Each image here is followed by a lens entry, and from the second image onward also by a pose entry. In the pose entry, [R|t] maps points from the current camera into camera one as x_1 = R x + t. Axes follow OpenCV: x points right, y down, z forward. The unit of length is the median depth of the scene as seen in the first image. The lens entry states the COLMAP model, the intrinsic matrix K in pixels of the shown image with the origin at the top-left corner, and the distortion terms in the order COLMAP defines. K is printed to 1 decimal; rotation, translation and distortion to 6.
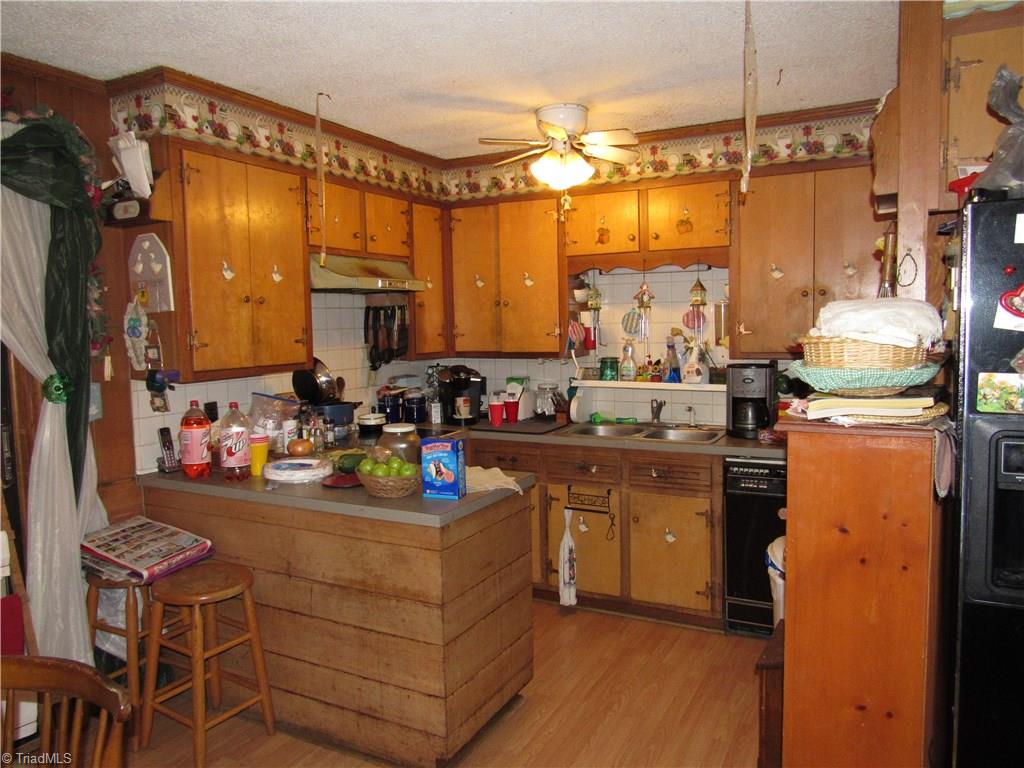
lens RADIAL K [[753.5, 0, 513.4], [0, 753.5, 380.9], [0, 0, 1]] dist [-0.002272, -0.002853]
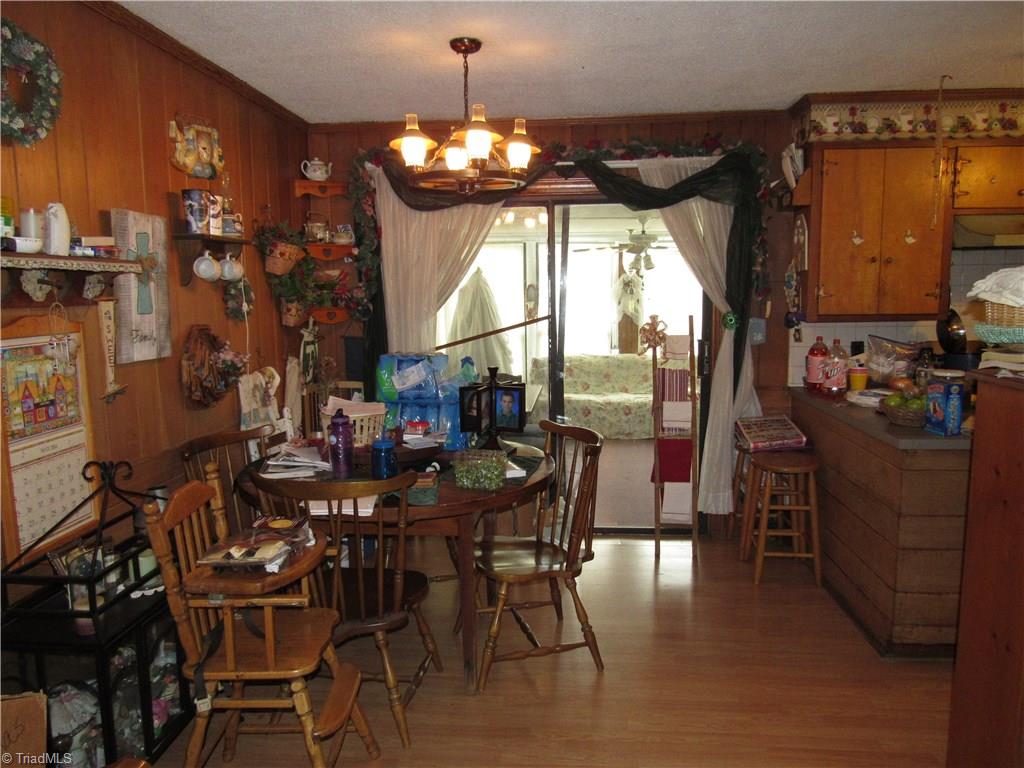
lens RADIAL K [[753.5, 0, 515.5], [0, 753.5, 383.9], [0, 0, 1]] dist [-0.002272, -0.002853]
pose [[0.390800, 0.128308, -0.911489, 0.620968], [-0.070828, 0.991493, 0.109202, 0.001888], [0.917746, 0.021883, 0.396563, -0.037538]]
